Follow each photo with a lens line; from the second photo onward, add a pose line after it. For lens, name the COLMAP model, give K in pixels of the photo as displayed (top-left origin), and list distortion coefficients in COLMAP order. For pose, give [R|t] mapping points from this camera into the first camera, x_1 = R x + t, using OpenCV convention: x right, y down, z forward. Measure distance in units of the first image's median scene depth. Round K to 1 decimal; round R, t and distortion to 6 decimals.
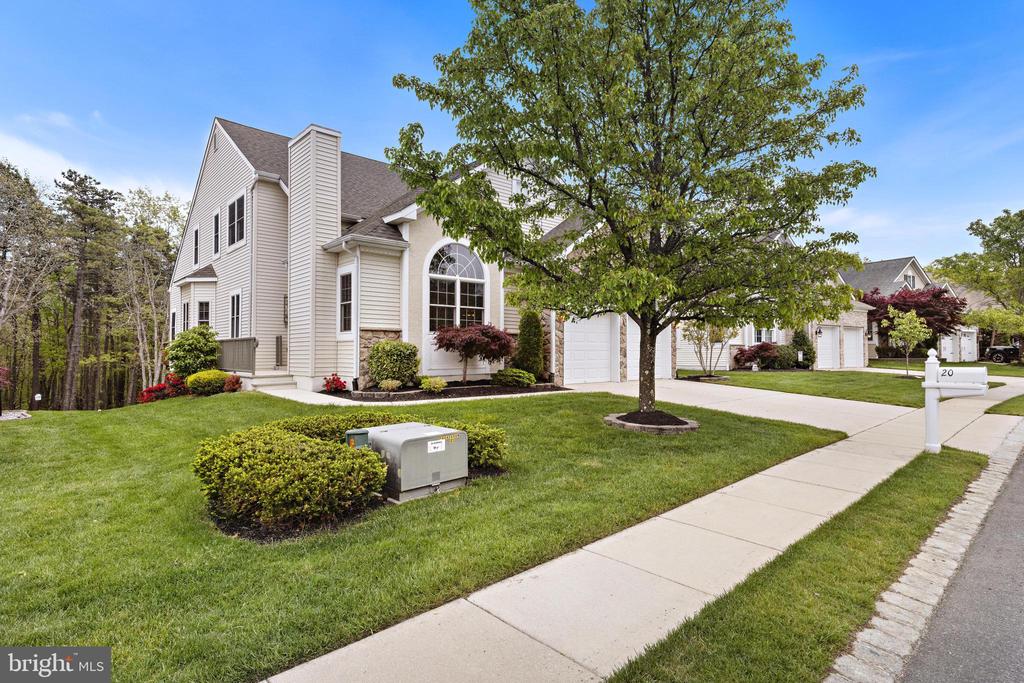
lens RADIAL K [[528.4, 0, 512.0], [0, 528.4, 341.5], [0, 0, 1]] dist [-0.001084, -0.000536]
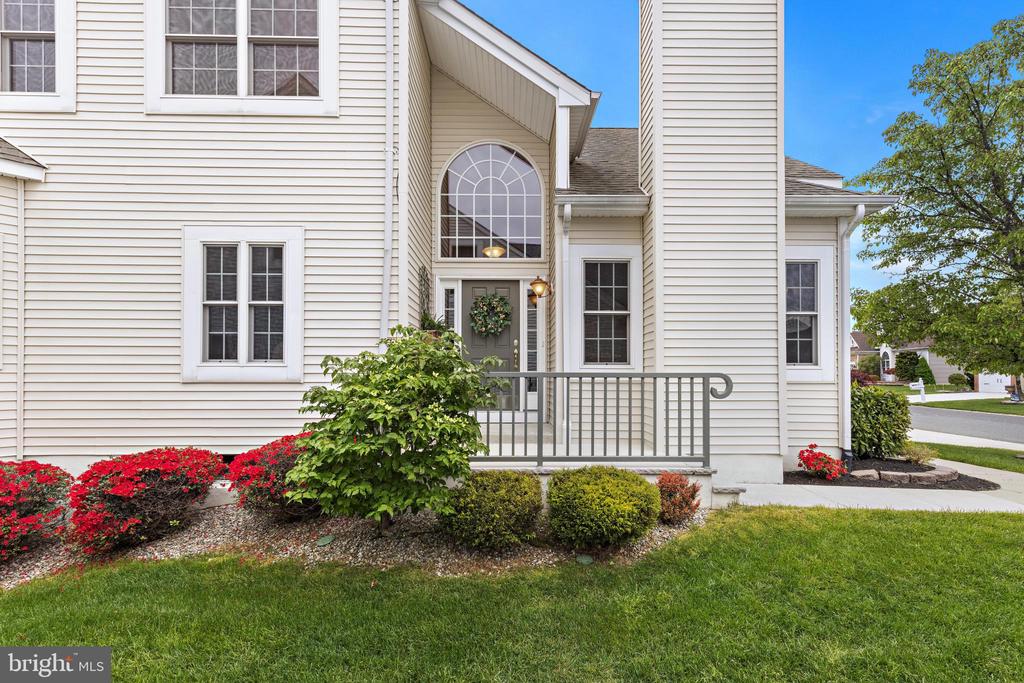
lens RADIAL K [[487.8, 0, 489.6], [0, 487.8, 372.7], [0, 0, 1]] dist [0.012589, -0.000915]
pose [[0.662542, 0.004272, 0.749013, -0.594316], [-0.020486, 0.999713, 0.012419, -0.007217], [-0.748745, -0.023573, 0.662439, 0.587640]]
